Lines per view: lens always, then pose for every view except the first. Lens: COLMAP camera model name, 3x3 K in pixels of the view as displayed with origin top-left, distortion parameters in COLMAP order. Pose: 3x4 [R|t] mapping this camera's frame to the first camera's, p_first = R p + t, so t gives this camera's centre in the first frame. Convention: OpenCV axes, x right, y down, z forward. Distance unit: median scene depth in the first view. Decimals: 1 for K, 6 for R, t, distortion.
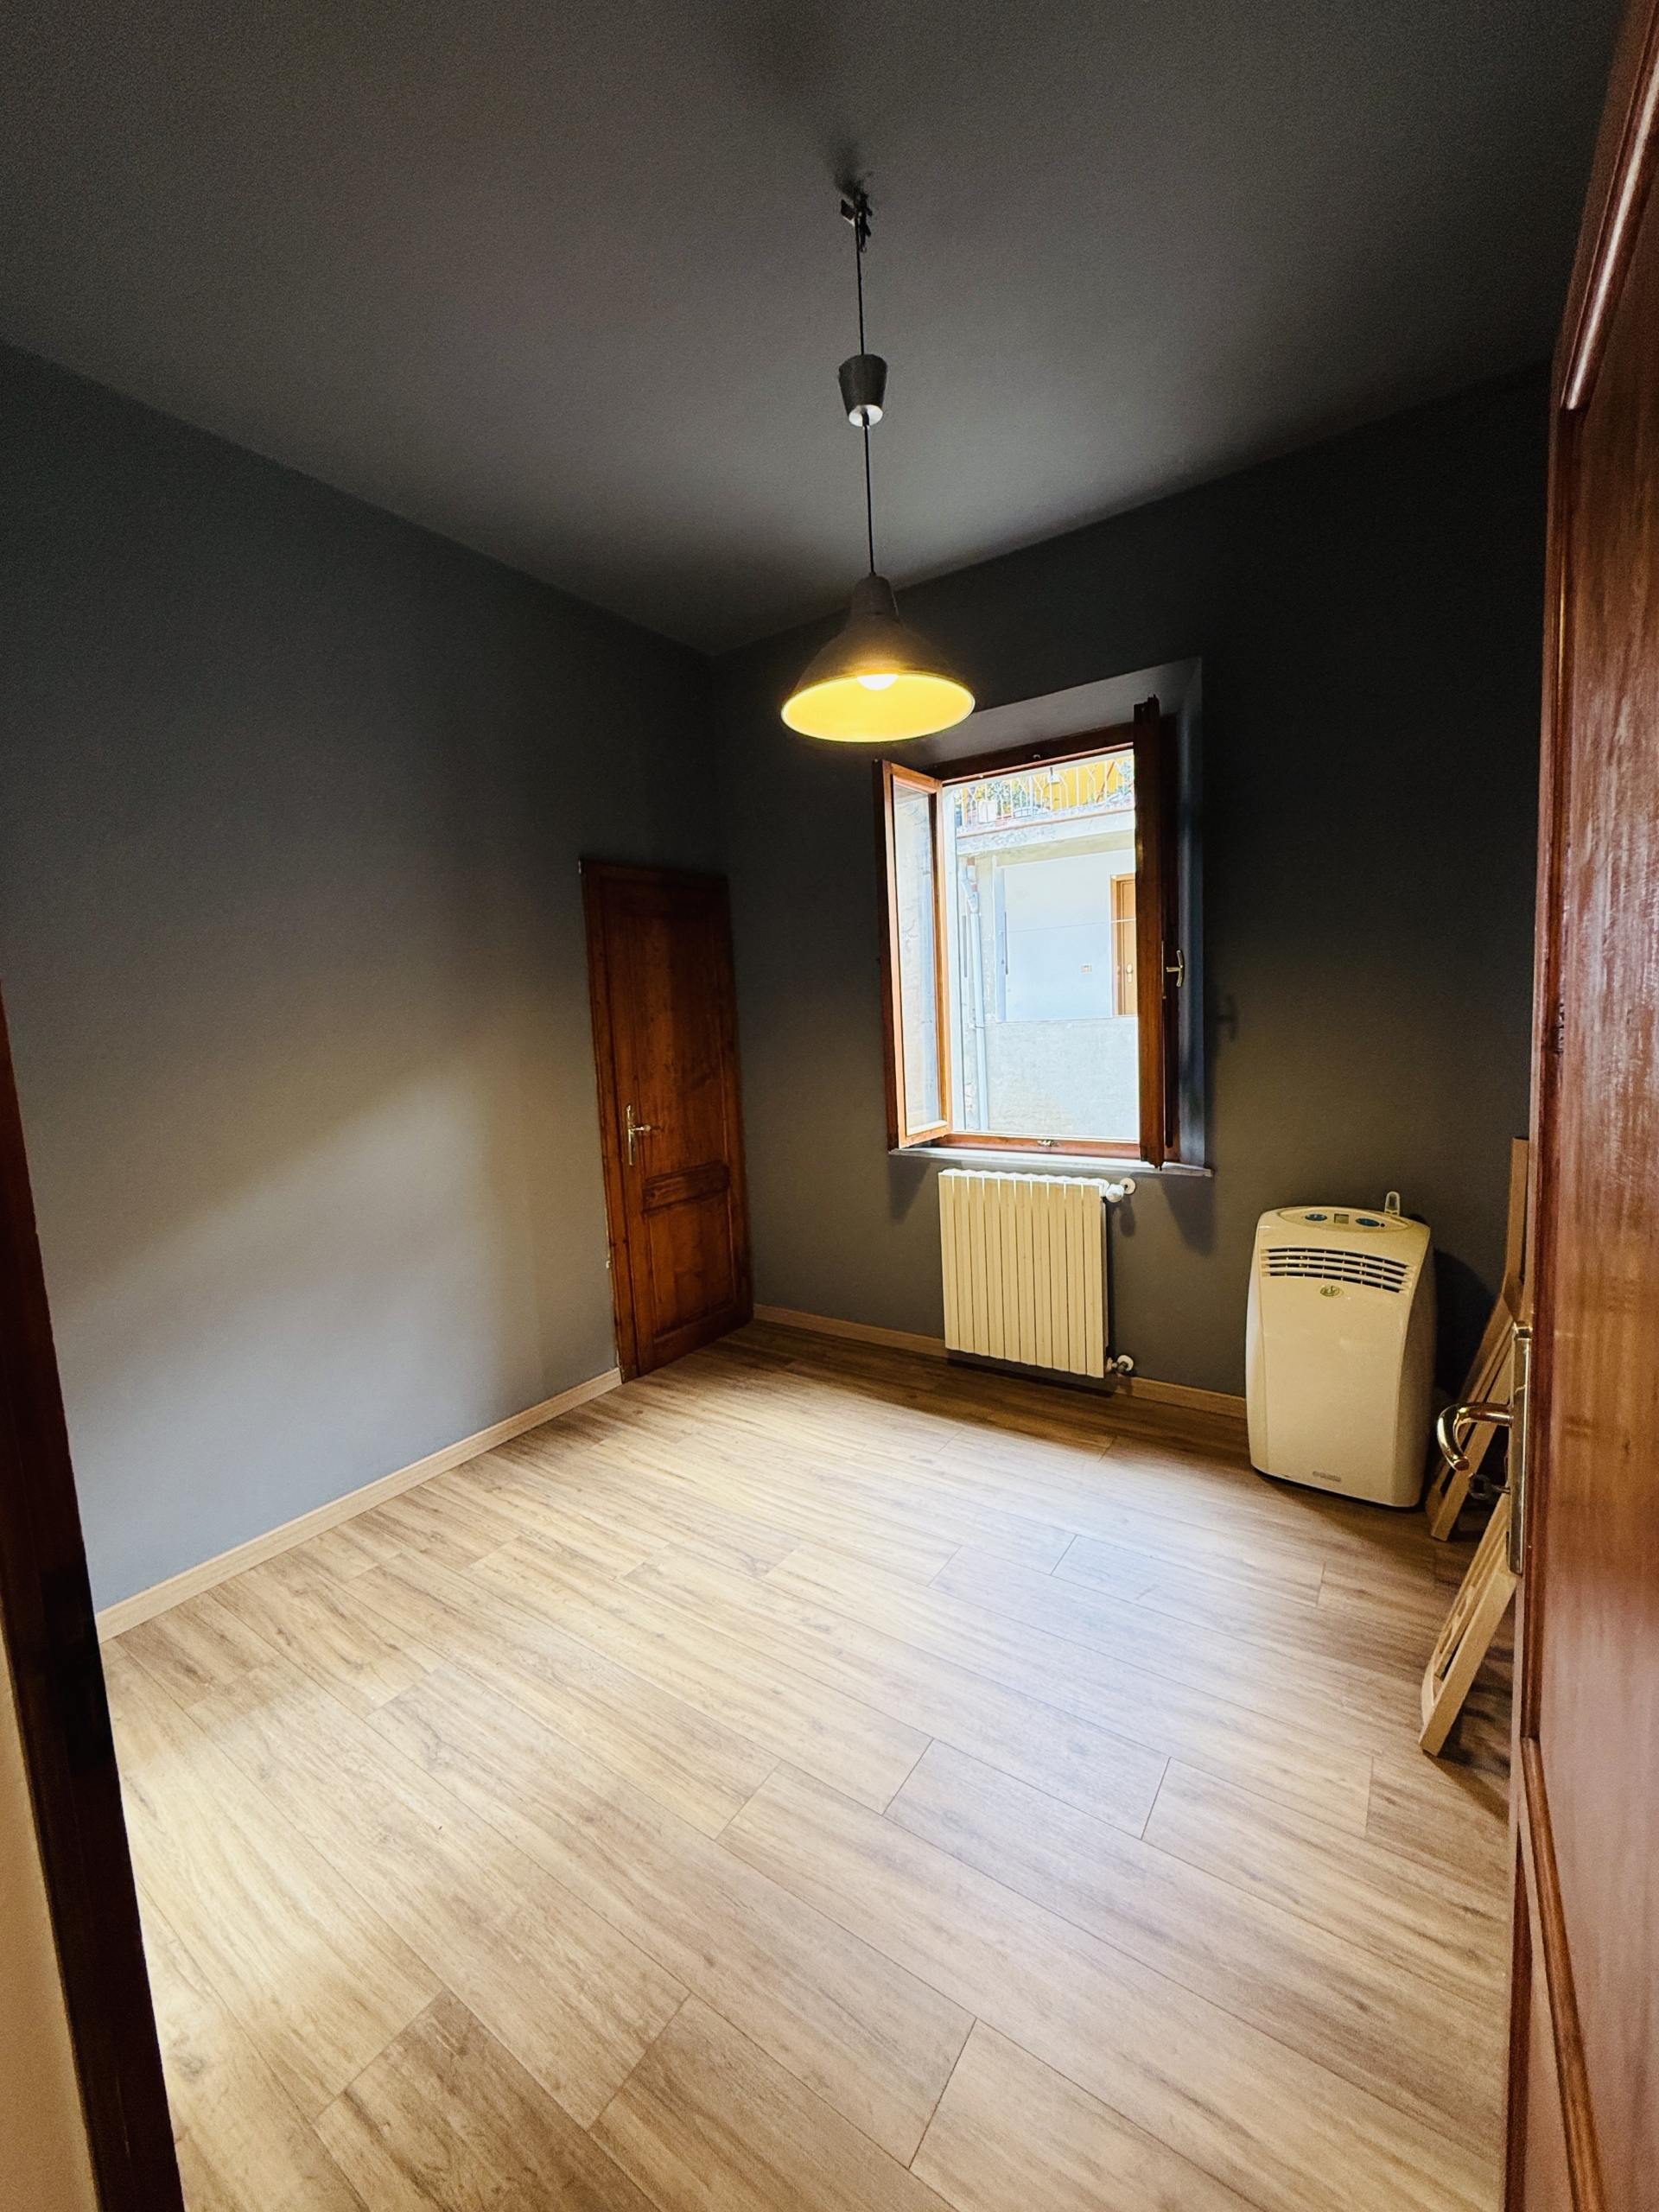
lens RADIAL K [[880.2, 0, 827.7], [0, 880.2, 1101.6], [0, 0, 1]] dist [0.000469, 0.000269]
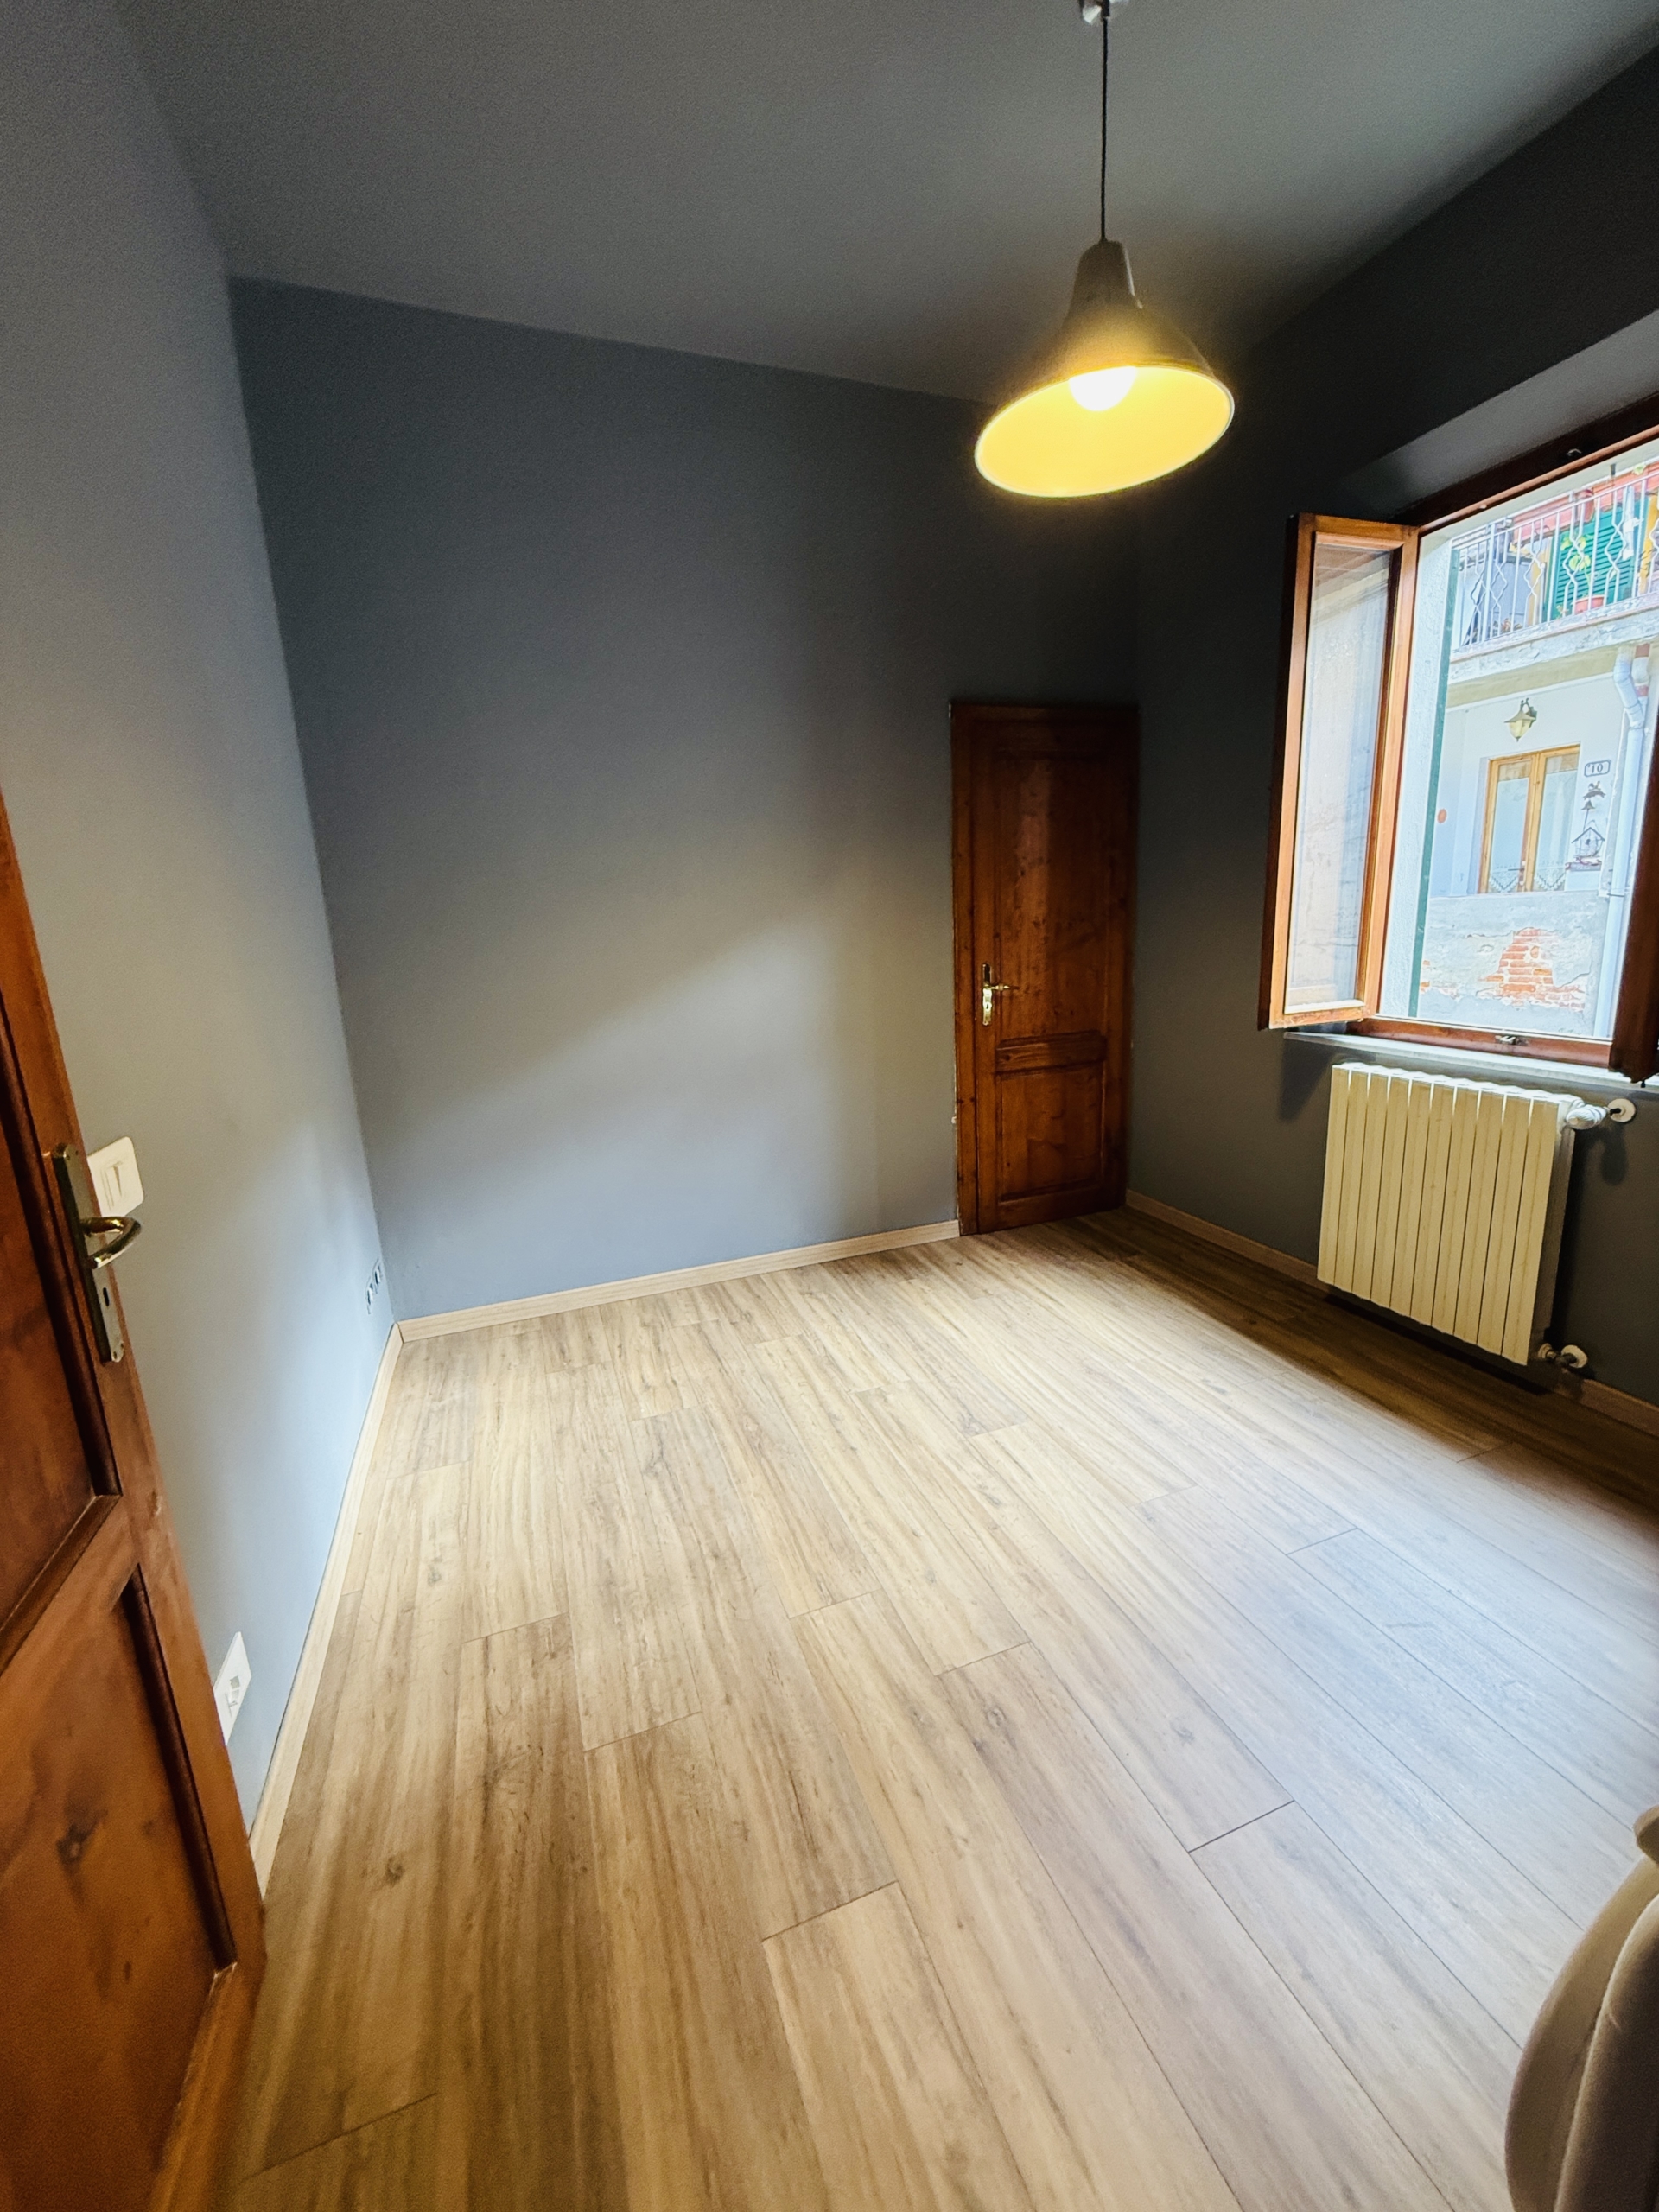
lens RADIAL K [[880.2, 0, 827.7], [0, 880.2, 1101.6], [0, 0, 1]] dist [0.000469, 0.000269]
pose [[0.819570, 0.130812, -0.557847, 0.214149], [-0.053020, 0.986727, 0.153486, 0.016943], [0.570521, -0.096216, 0.815628, 0.096765]]
